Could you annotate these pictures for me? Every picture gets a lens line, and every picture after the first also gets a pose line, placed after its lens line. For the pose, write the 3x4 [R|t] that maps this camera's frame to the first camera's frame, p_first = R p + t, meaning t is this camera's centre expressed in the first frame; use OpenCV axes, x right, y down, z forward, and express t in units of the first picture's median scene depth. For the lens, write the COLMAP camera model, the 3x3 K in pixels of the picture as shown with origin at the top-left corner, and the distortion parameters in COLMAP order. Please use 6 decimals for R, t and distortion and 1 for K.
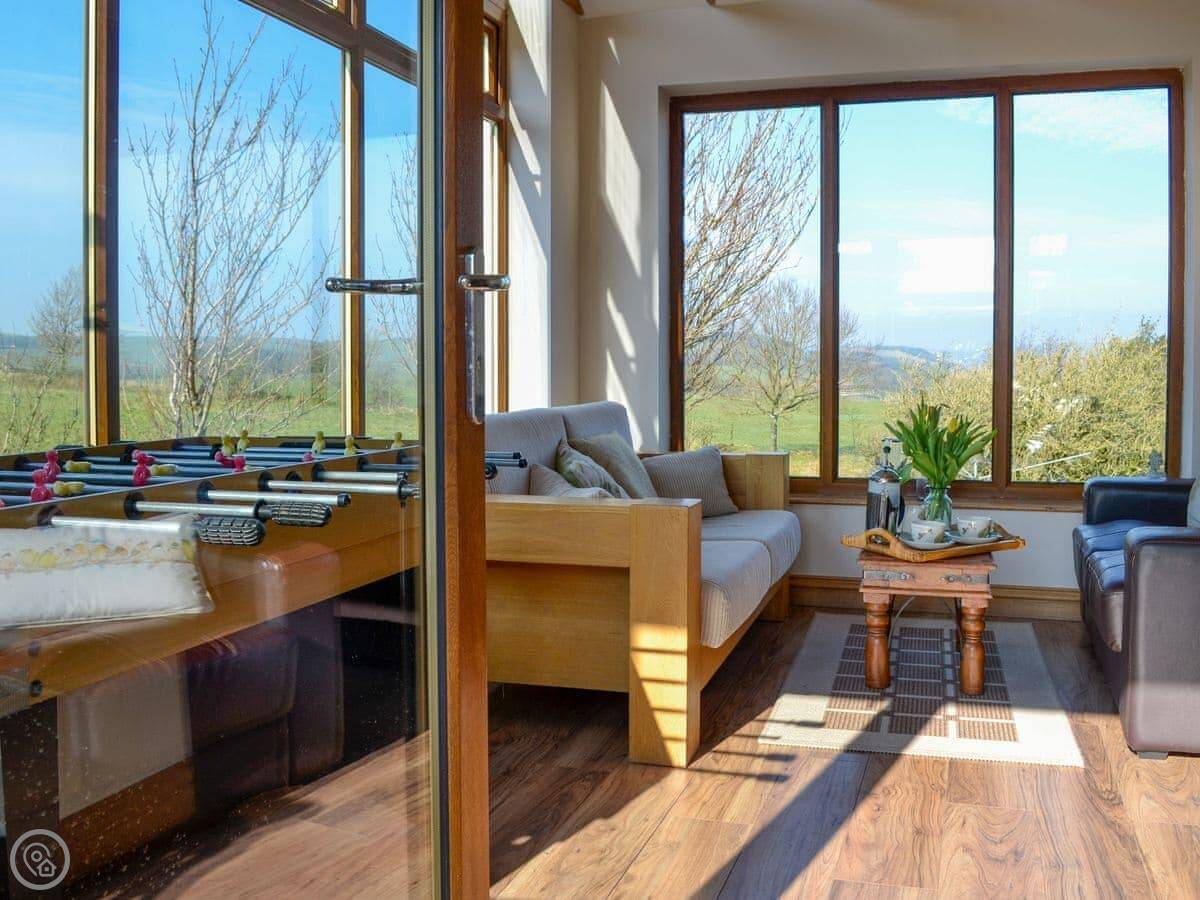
lens RADIAL K [[1510.2, 0, 603.5], [0, 1510.2, 449.7], [0, 0, 1]] dist [-0.122799, 0.000000]
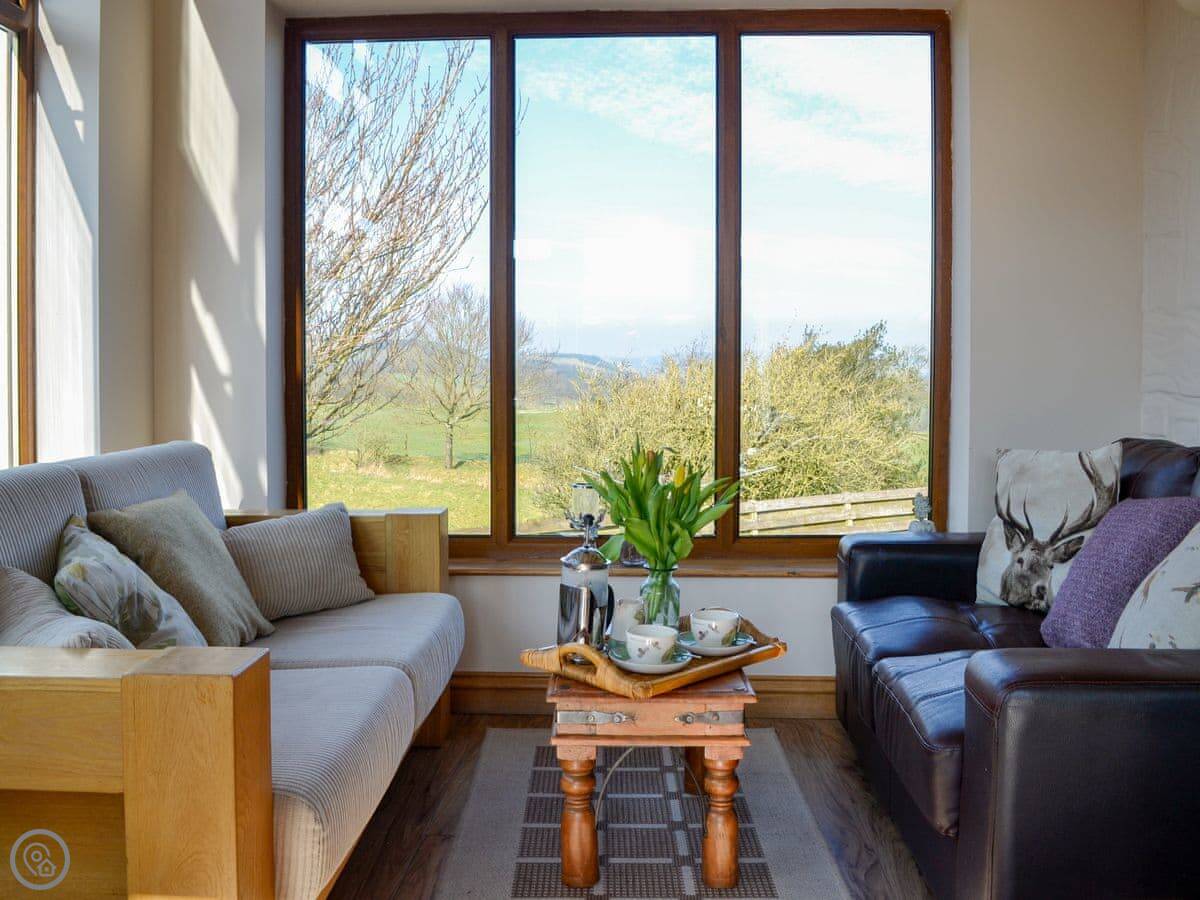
lens RADIAL K [[1510.2, 0, 602.3], [0, 1510.2, 454.5], [0, 0, 1]] dist [-0.122799, 0.000000]
pose [[0.977478, -0.008324, 0.210874, 0.044500], [0.008671, 0.999962, -0.000718, -0.023205], [-0.210860, 0.002531, 0.977513, 0.284937]]
